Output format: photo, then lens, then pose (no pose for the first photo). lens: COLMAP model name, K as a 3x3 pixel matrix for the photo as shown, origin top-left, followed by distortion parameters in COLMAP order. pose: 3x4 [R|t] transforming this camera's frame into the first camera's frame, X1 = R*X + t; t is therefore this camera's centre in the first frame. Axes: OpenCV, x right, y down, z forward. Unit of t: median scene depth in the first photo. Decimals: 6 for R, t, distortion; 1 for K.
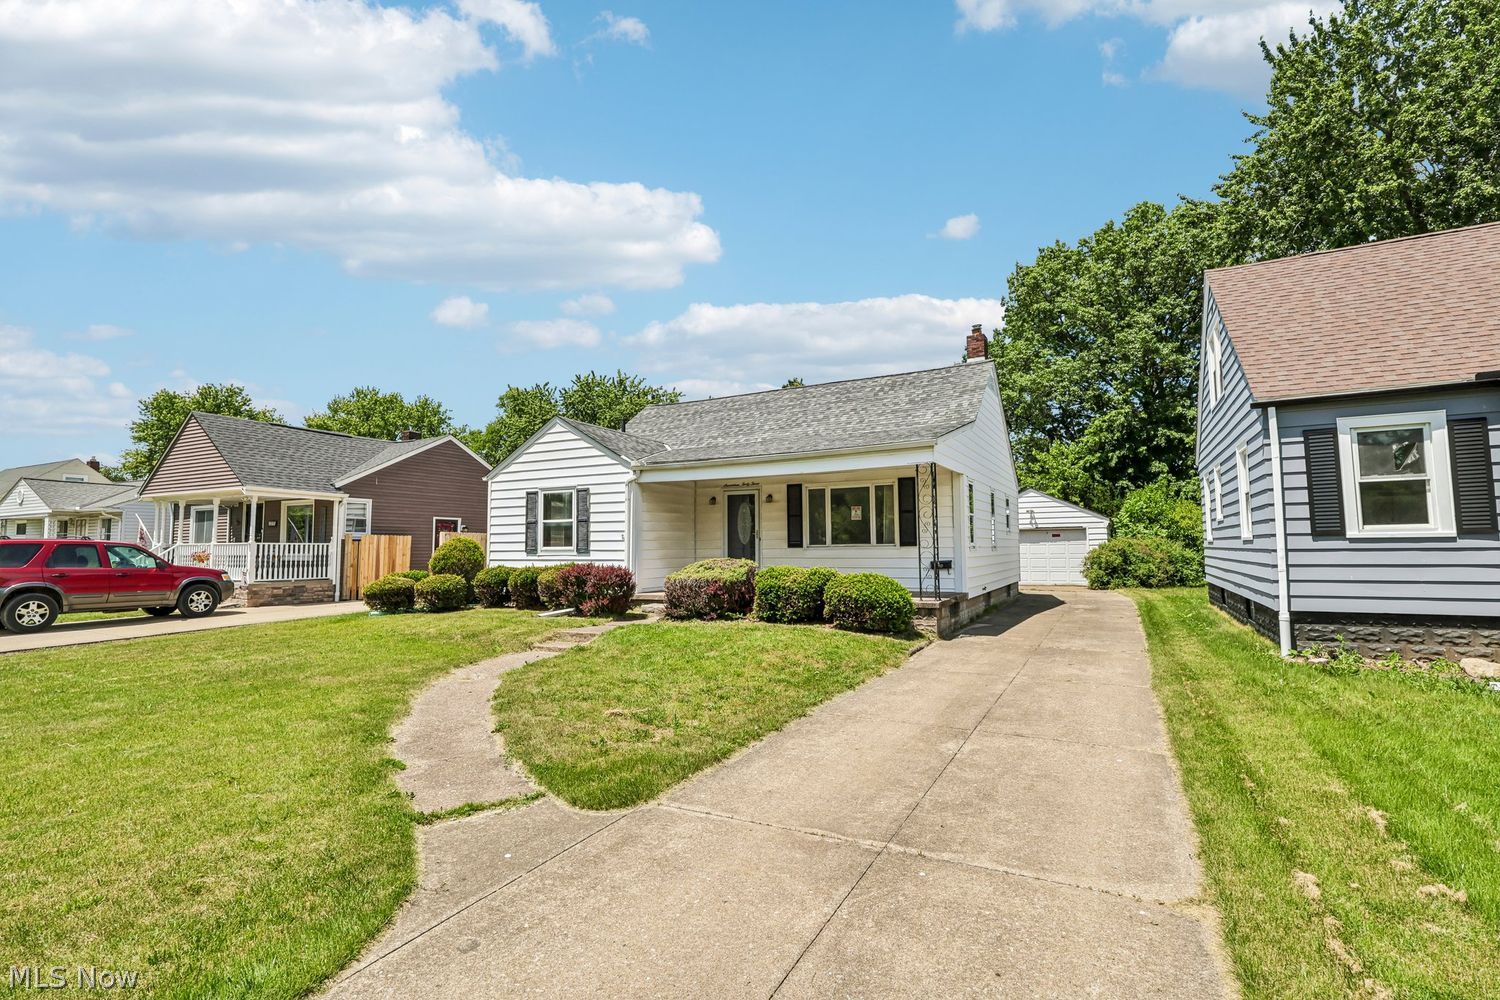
lens RADIAL K [[708.2, 0, 741.0], [0, 708.2, 497.3], [0, 0, 1]] dist [-0.000474, 0.000309]
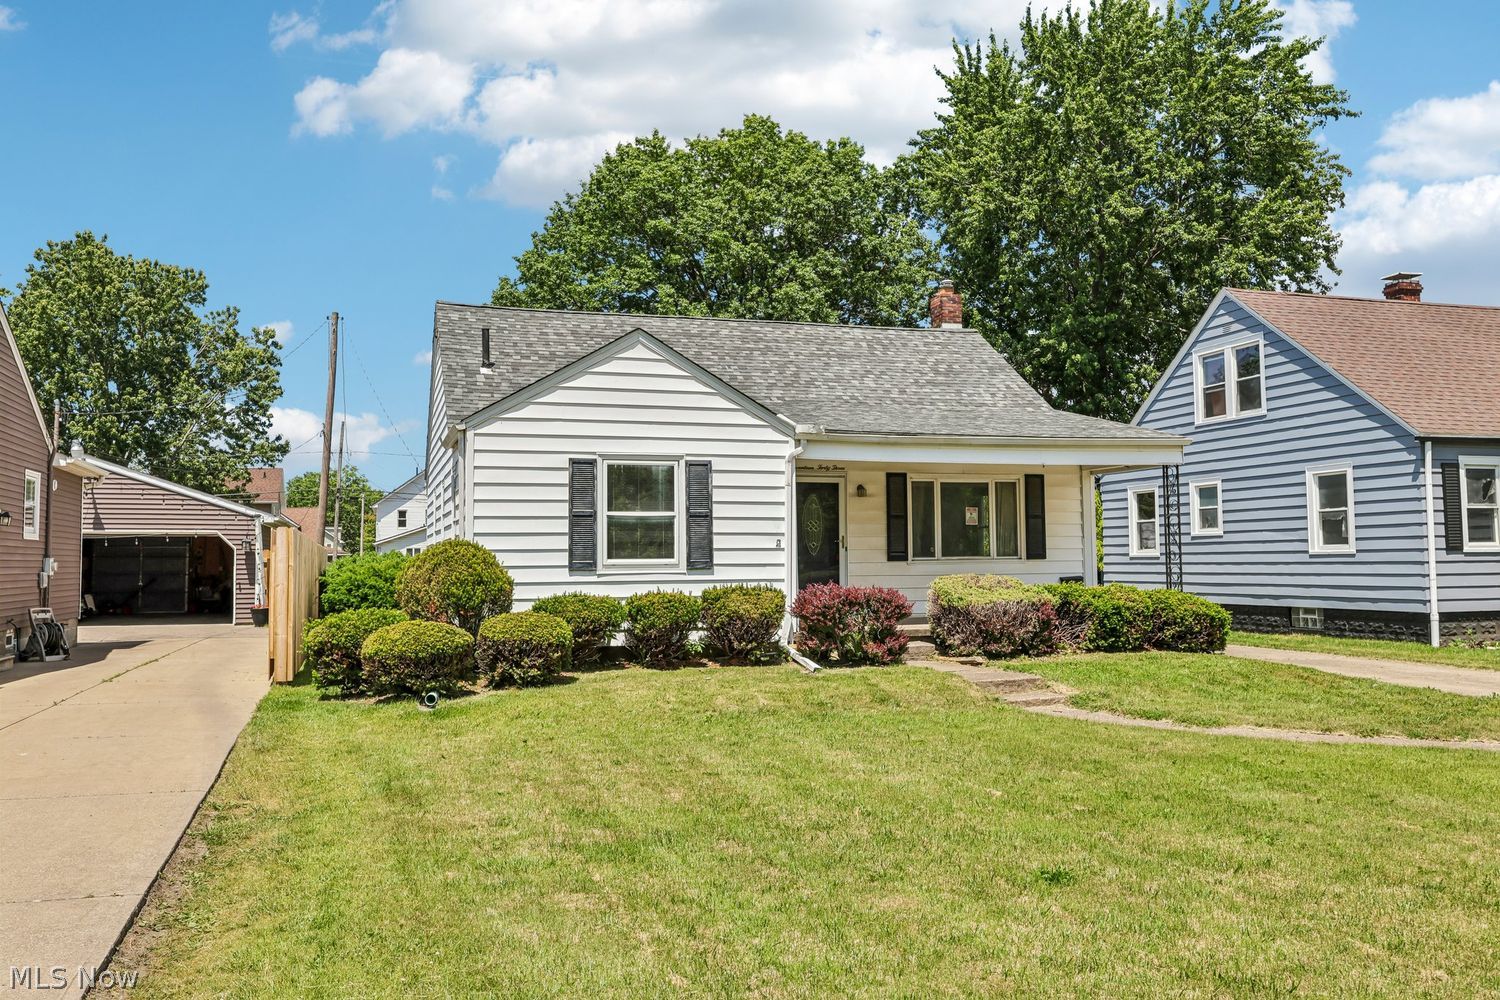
lens RADIAL K [[1224.0, 0, 751.3], [0, 1224.0, 498.0], [0, 0, 1]] dist [-0.015346, -0.013721]
pose [[0.690566, 0.039181, 0.722207, -0.939705], [-0.050058, 0.998726, -0.006318, 0.022773], [-0.721535, -0.031789, 0.691648, 0.254479]]
